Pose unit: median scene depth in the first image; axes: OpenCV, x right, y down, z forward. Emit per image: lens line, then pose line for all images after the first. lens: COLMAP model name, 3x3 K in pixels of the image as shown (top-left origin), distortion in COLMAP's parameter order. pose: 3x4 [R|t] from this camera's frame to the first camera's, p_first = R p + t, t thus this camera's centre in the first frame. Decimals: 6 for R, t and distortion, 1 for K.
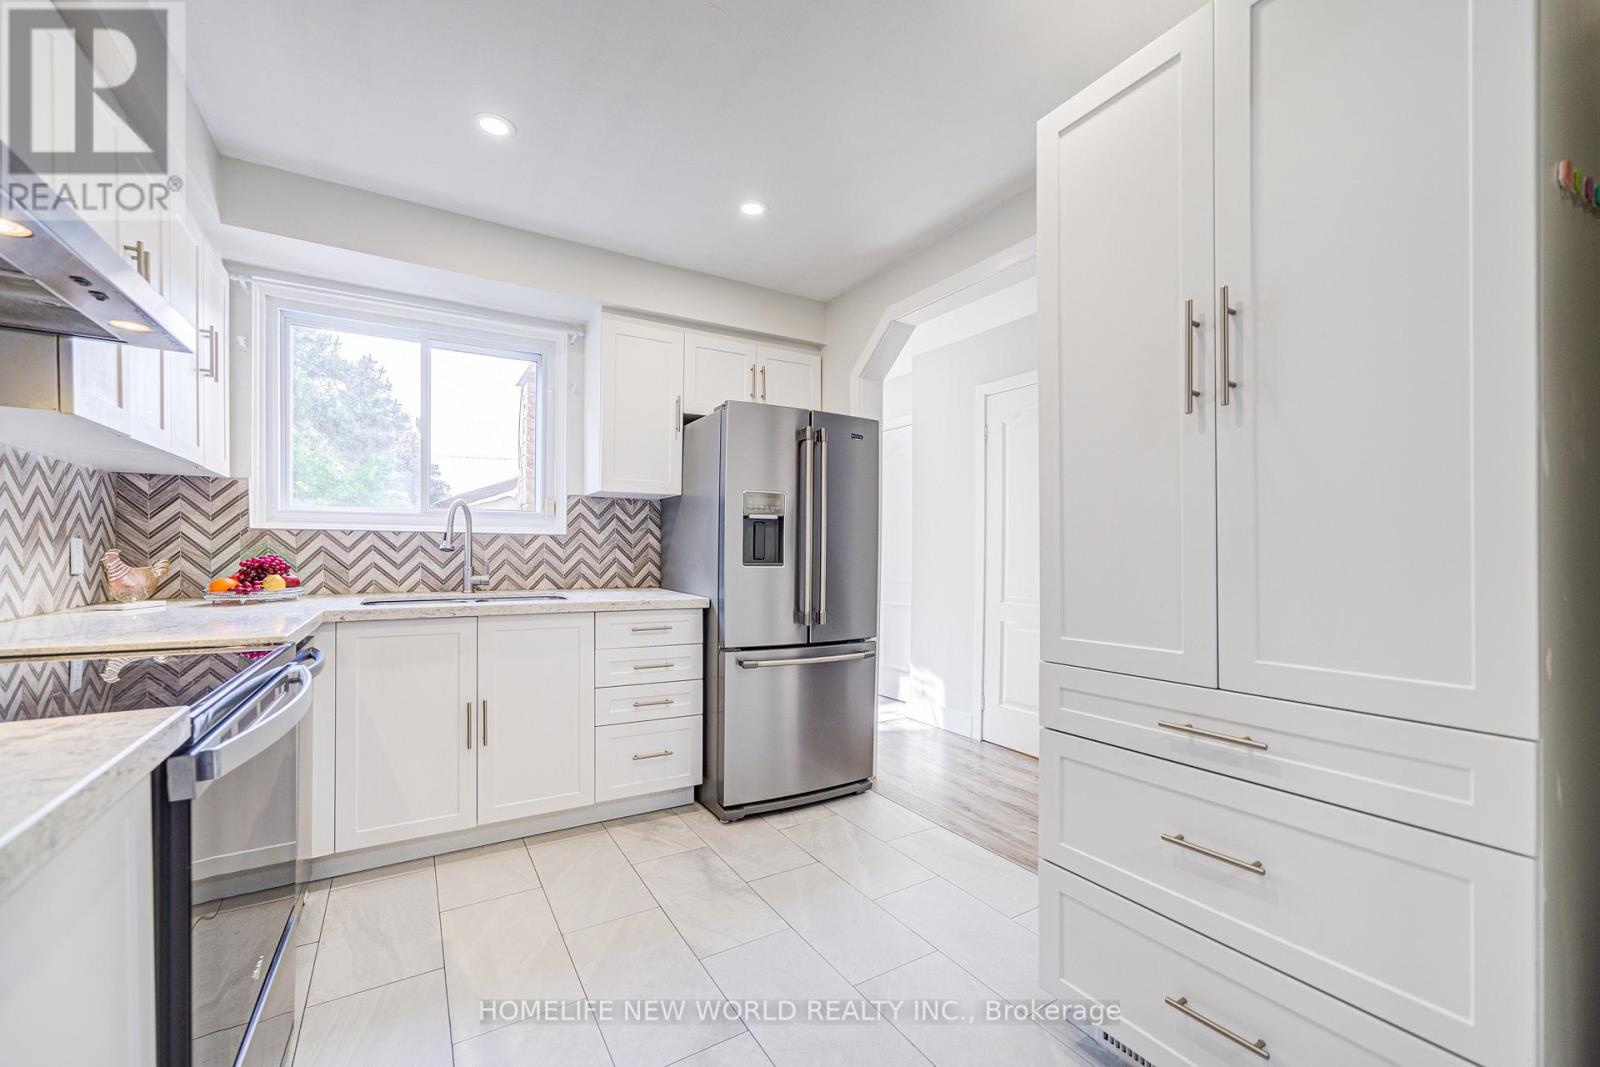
lens RADIAL K [[670.8, 0, 784.0], [0, 670.8, 544.0], [0, 0, 1]] dist [0.001246, 0.018252]
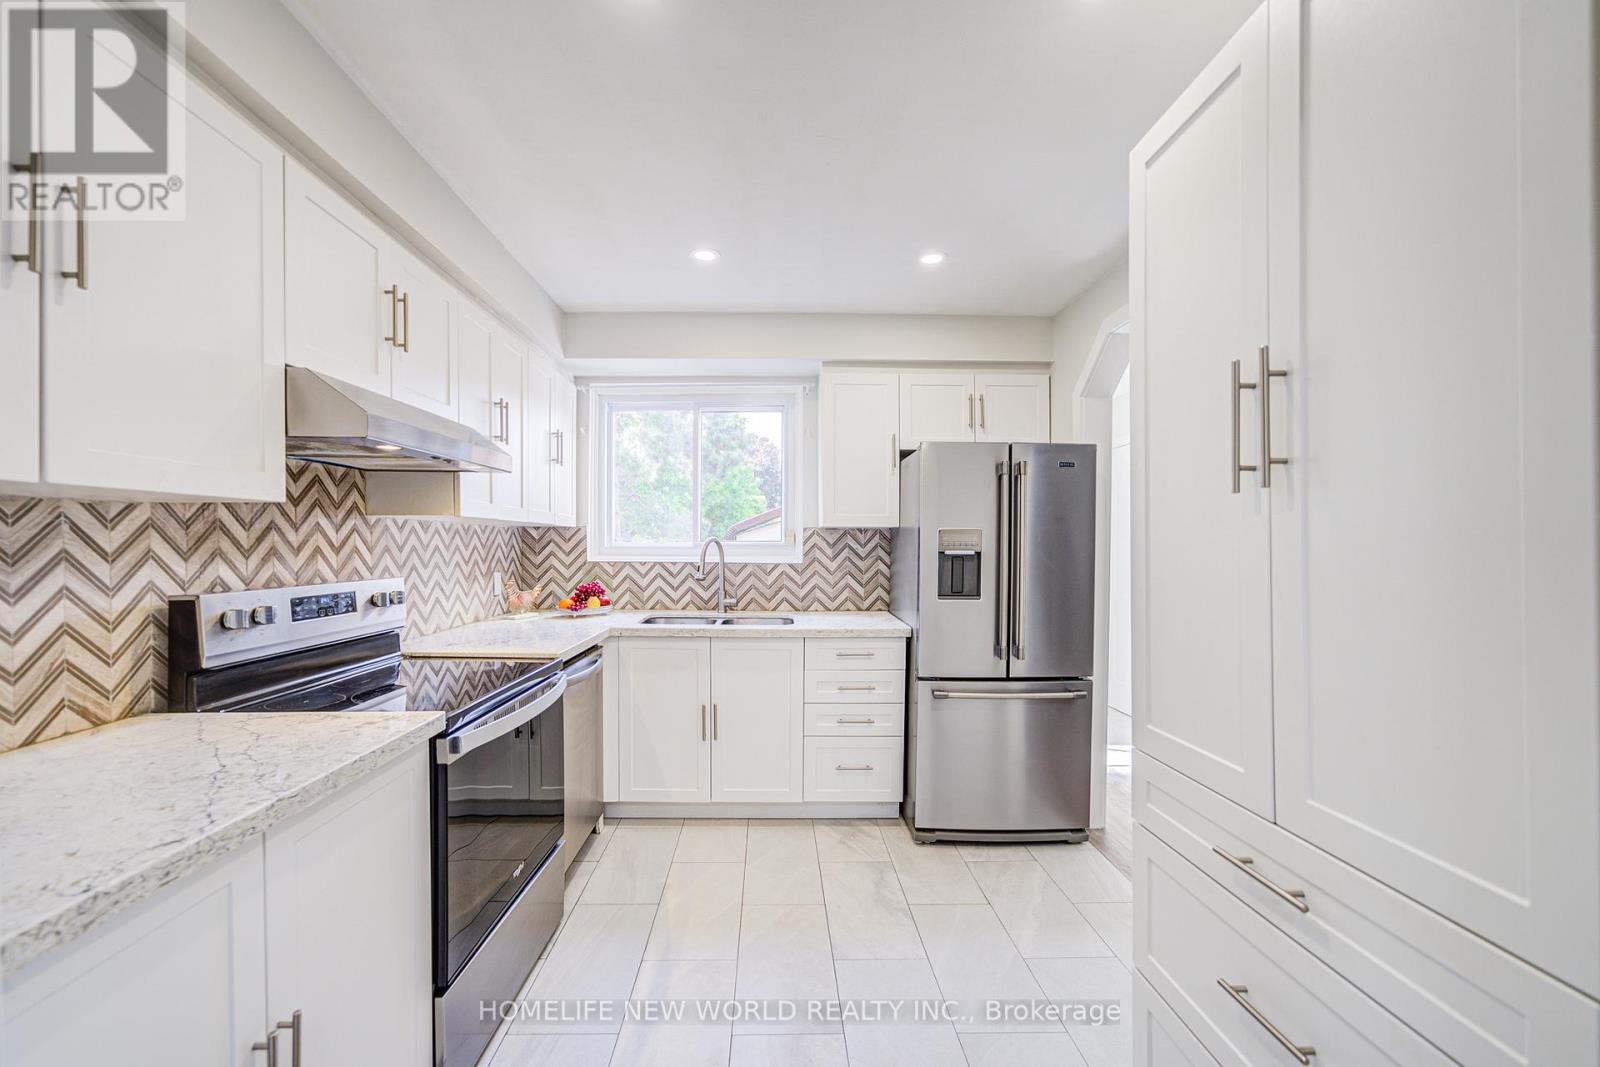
lens RADIAL K [[664.0, 0, 769.0], [0, 664.0, 543.8], [0, 0, 1]] dist [-0.070372, 0.077751]
pose [[0.862644, -0.003357, -0.505801, 0.221334], [0.007213, 0.999958, 0.005666, -0.059852], [0.505760, -0.008536, 0.862632, -0.003906]]
